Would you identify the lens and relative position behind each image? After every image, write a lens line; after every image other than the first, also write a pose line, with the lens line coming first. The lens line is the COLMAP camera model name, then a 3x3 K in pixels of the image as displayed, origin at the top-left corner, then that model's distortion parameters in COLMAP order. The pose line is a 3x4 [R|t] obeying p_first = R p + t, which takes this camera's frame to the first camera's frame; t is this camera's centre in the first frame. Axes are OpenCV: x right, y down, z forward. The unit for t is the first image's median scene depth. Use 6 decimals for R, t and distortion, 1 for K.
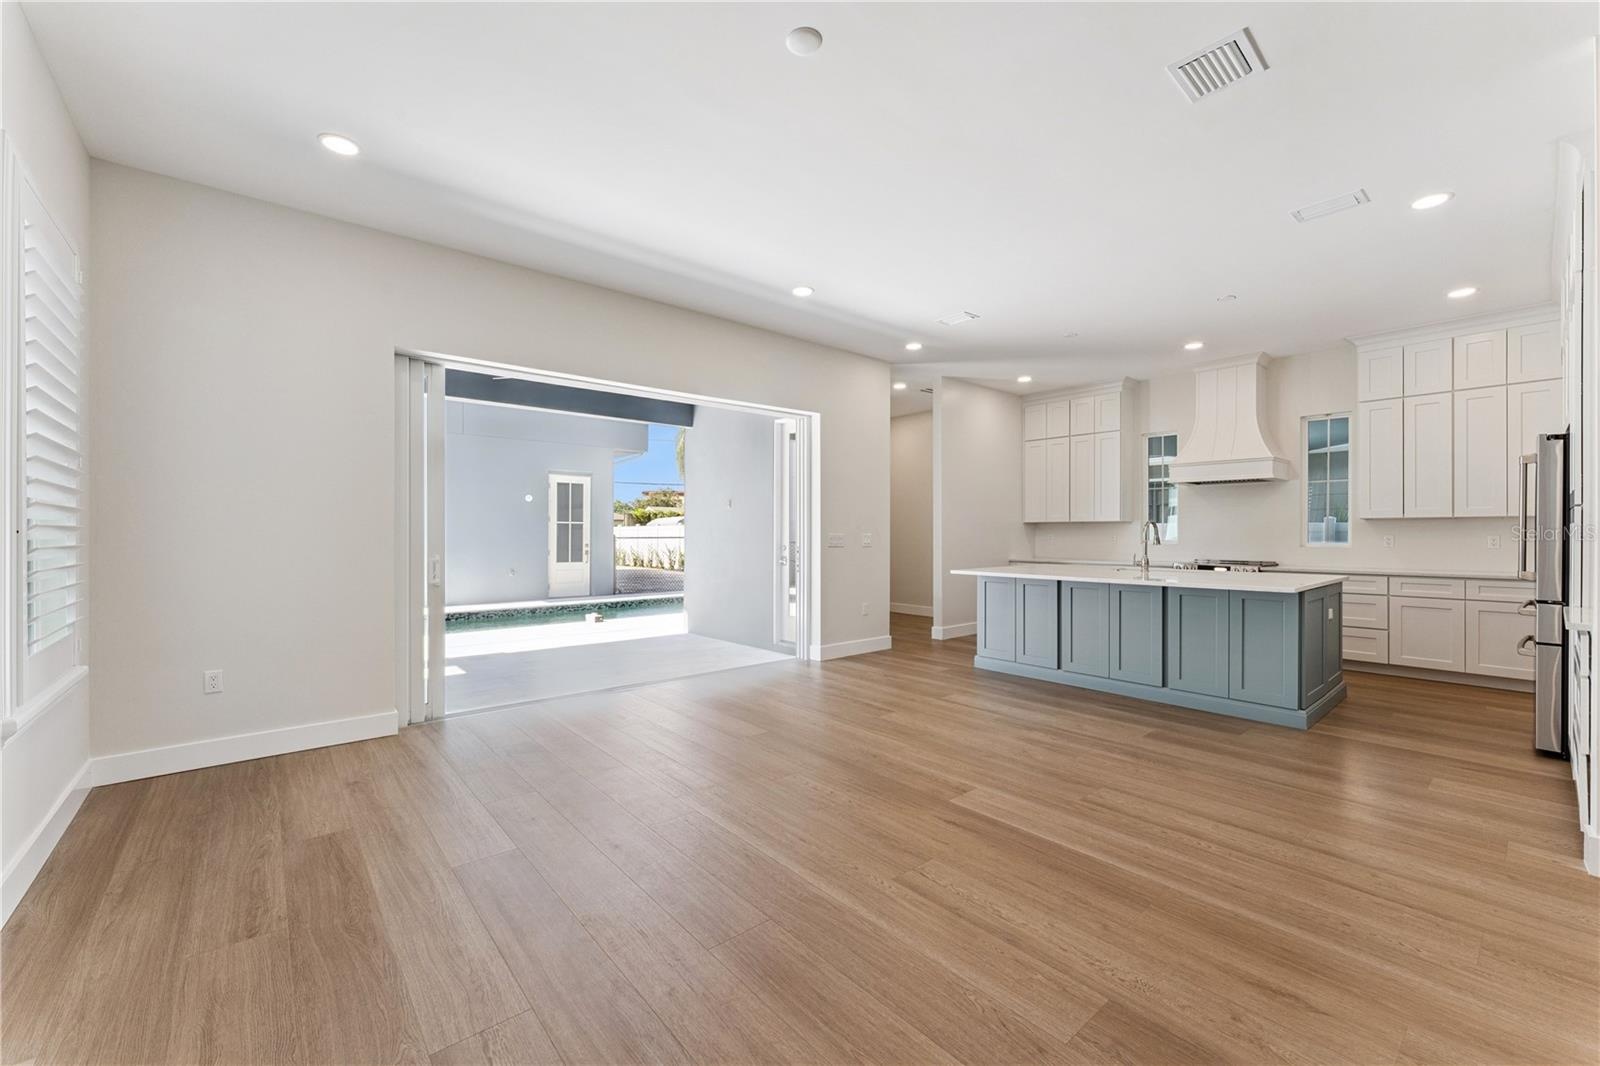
lens RADIAL K [[654.2, 0, 797.6], [0, 654.2, 532.5], [0, 0, 1]] dist [0.000317, 0.000019]
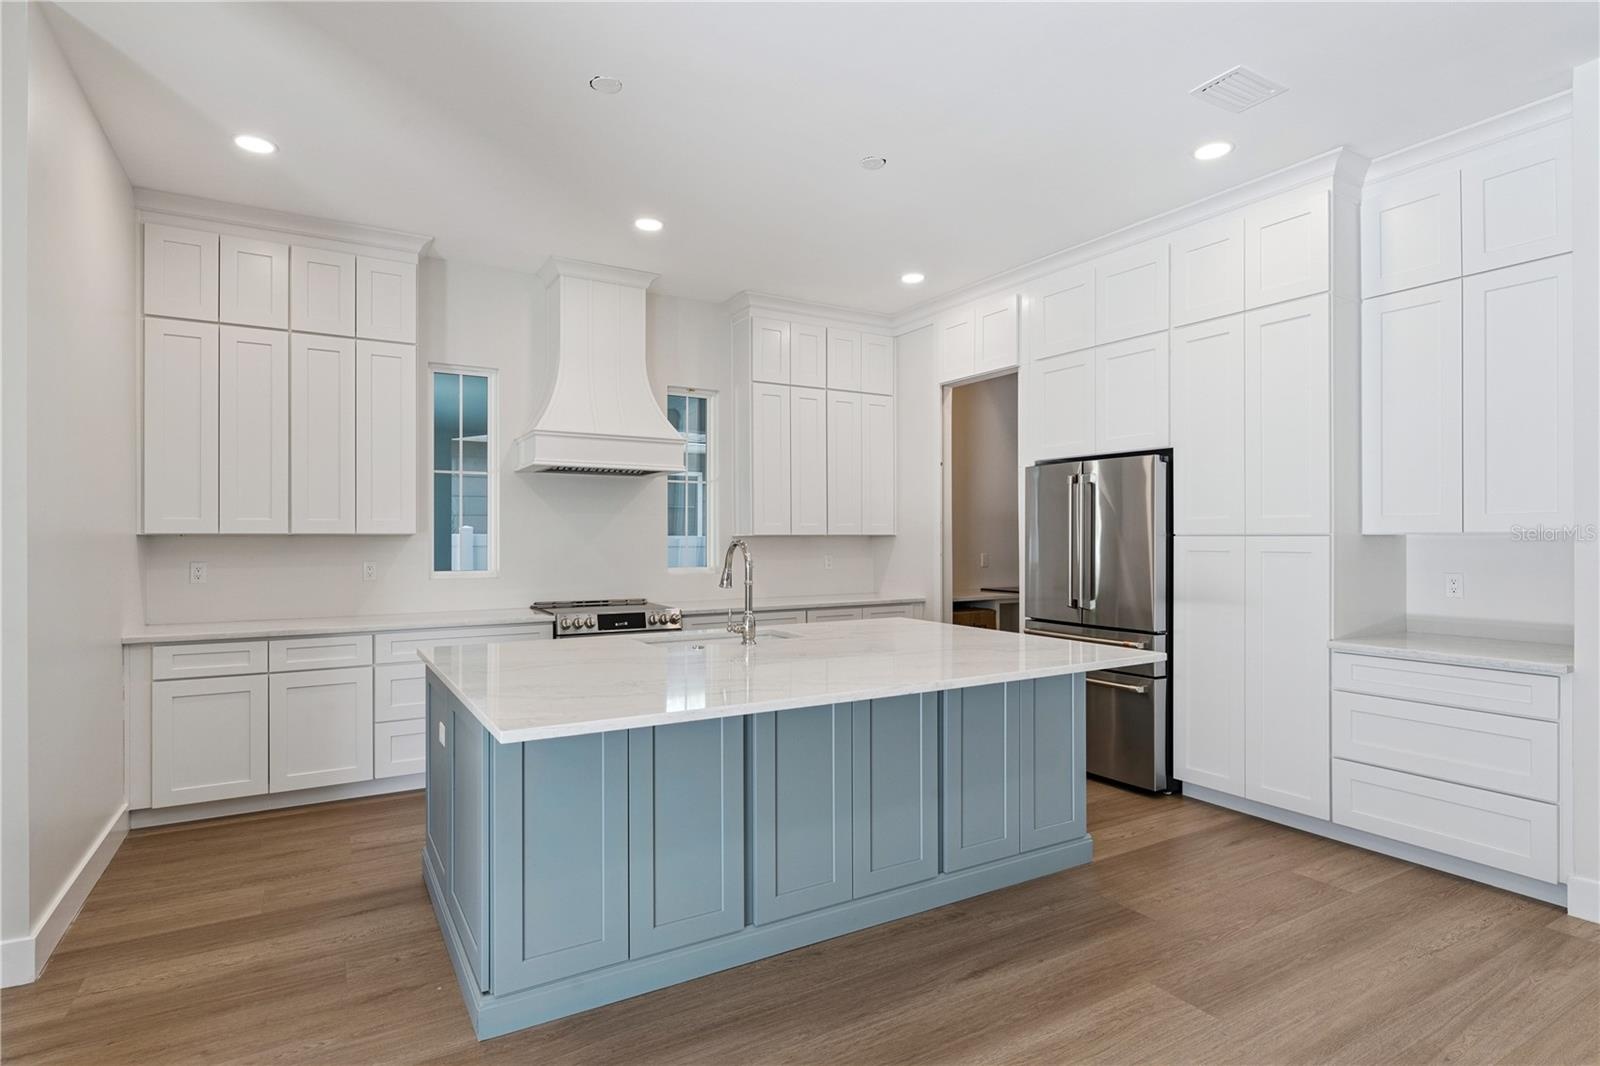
lens RADIAL K [[816.4, 0, 802.9], [0, 816.4, 533.3], [0, 0, 1]] dist [-0.001650, 0.000224]
pose [[0.187483, 0.006771, 0.982244, -0.043824], [0.004728, 0.999958, -0.007796, -0.010644], [-0.982256, 0.006106, 0.187444, 0.605622]]
